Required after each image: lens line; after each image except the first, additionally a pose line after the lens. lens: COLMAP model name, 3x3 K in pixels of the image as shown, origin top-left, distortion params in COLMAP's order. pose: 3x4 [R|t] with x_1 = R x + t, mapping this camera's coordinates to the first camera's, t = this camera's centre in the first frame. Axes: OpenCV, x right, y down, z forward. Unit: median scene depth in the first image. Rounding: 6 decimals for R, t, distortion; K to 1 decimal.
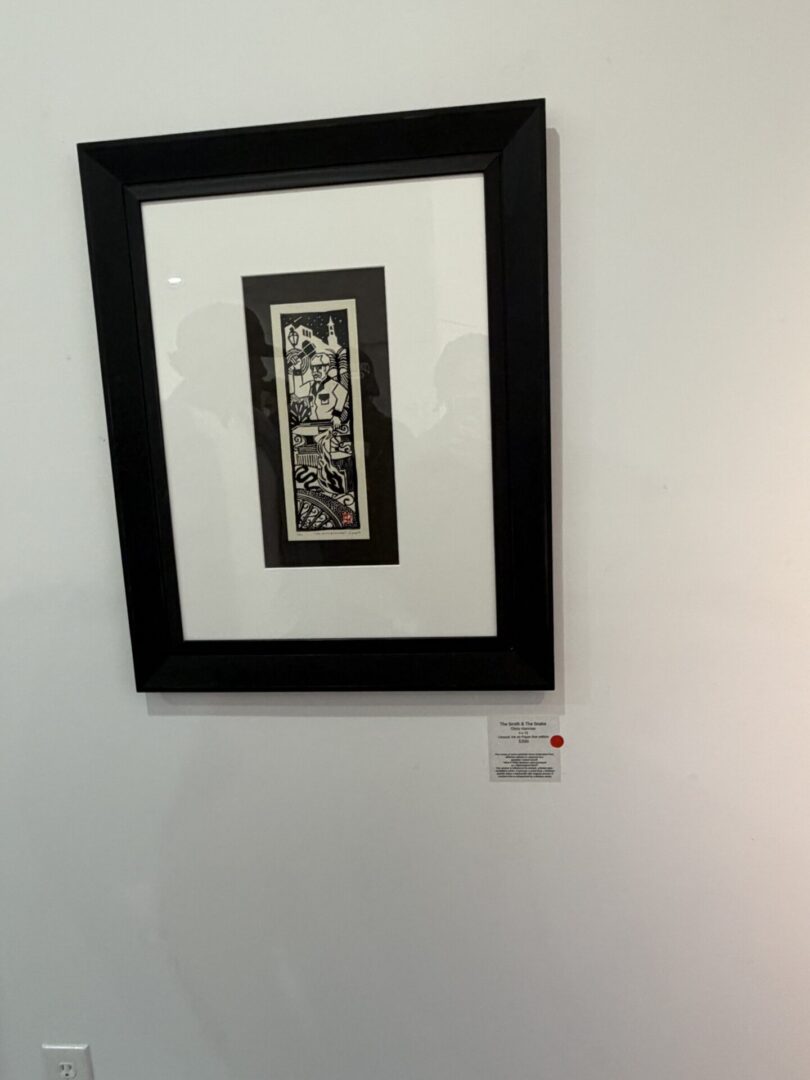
lens RADIAL K [[723.5, 0, 407.2], [0, 723.5, 543.0], [0, 0, 1]] dist [0.000636, -0.003839]
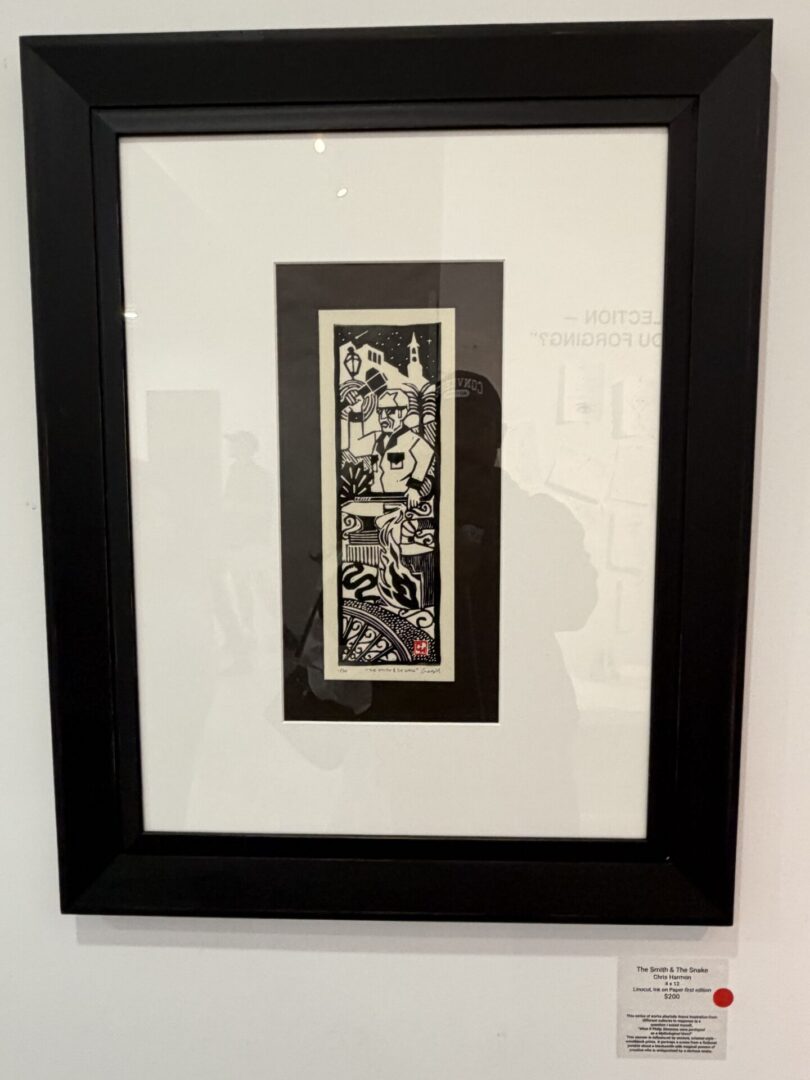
lens RADIAL K [[723.5, 0, 403.8], [0, 723.5, 535.7], [0, 0, 1]] dist [0.000636, -0.003839]
pose [[0.996994, 0.038911, 0.067000, -0.145459], [-0.034324, 0.997074, -0.068305, -0.089160], [-0.069461, 0.065800, 0.995412, 0.367591]]
